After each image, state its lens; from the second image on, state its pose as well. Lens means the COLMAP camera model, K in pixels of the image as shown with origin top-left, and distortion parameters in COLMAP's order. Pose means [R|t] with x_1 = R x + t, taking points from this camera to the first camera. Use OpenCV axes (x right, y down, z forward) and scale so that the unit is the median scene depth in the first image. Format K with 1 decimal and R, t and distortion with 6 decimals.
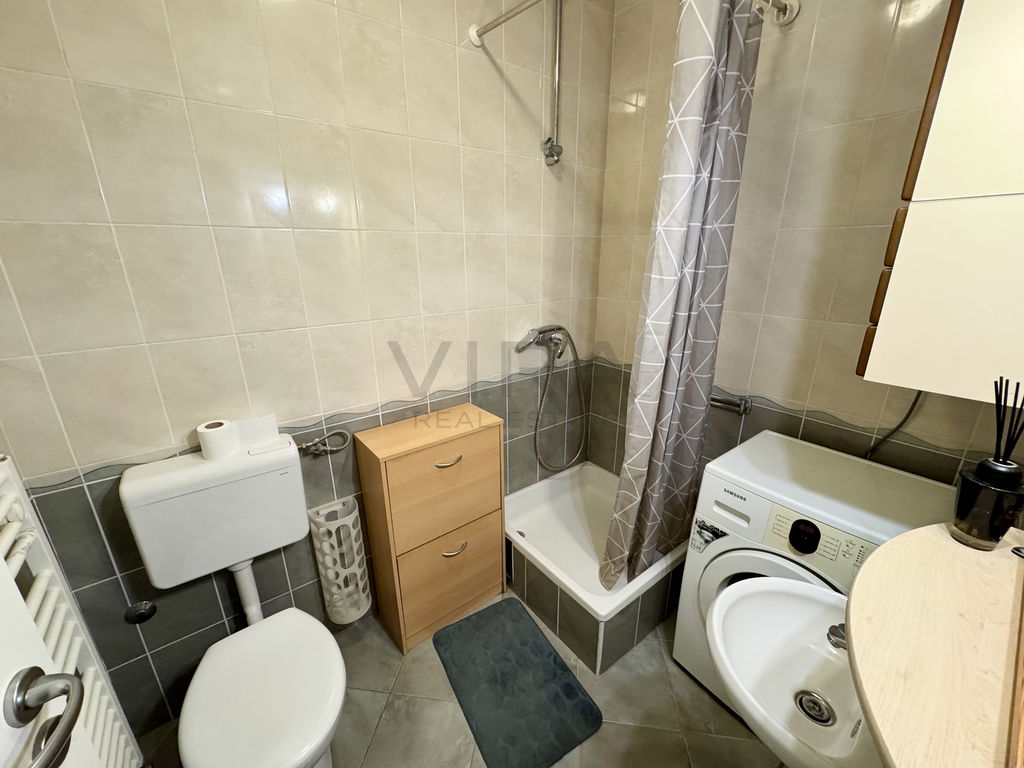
lens RADIAL K [[407.0, 0, 510.4], [0, 407.0, 385.0], [0, 0, 1]] dist [-0.002226, 0.000214]
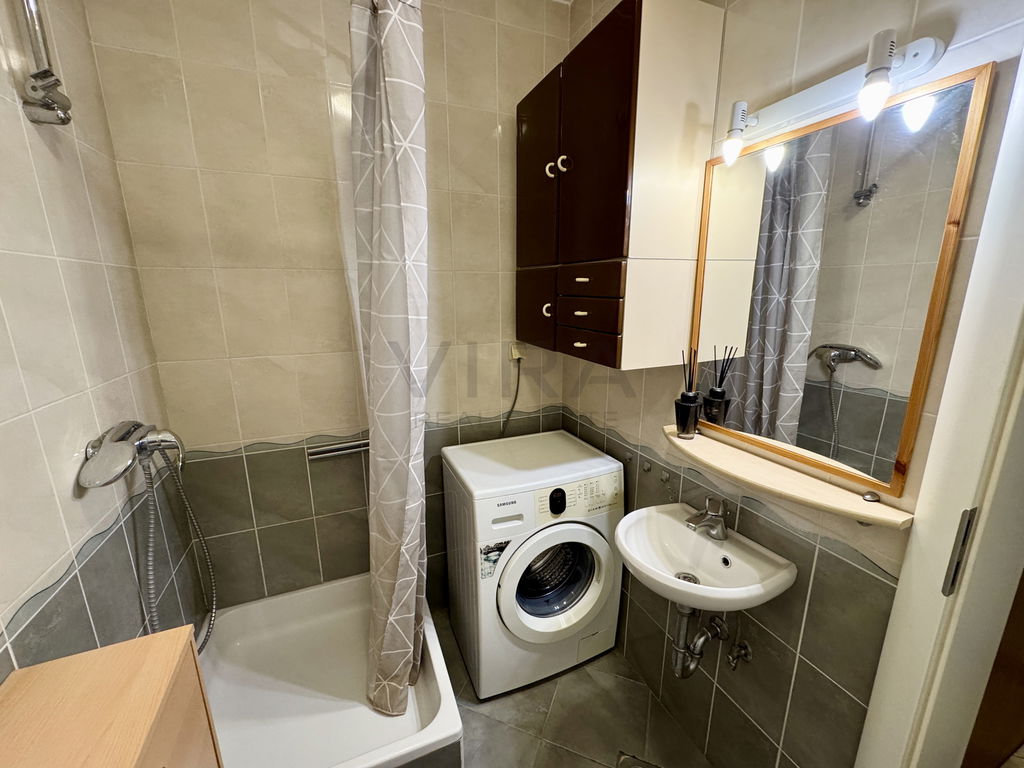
lens RADIAL K [[407.0, 0, 510.4], [0, 407.0, 385.0], [0, 0, 1]] dist [-0.002226, 0.000214]
pose [[0.257855, -0.212116, 0.942612, -0.377607], [0.305639, 0.943411, 0.128687, -0.156539], [-0.916567, 0.254916, 0.308094, 0.509245]]
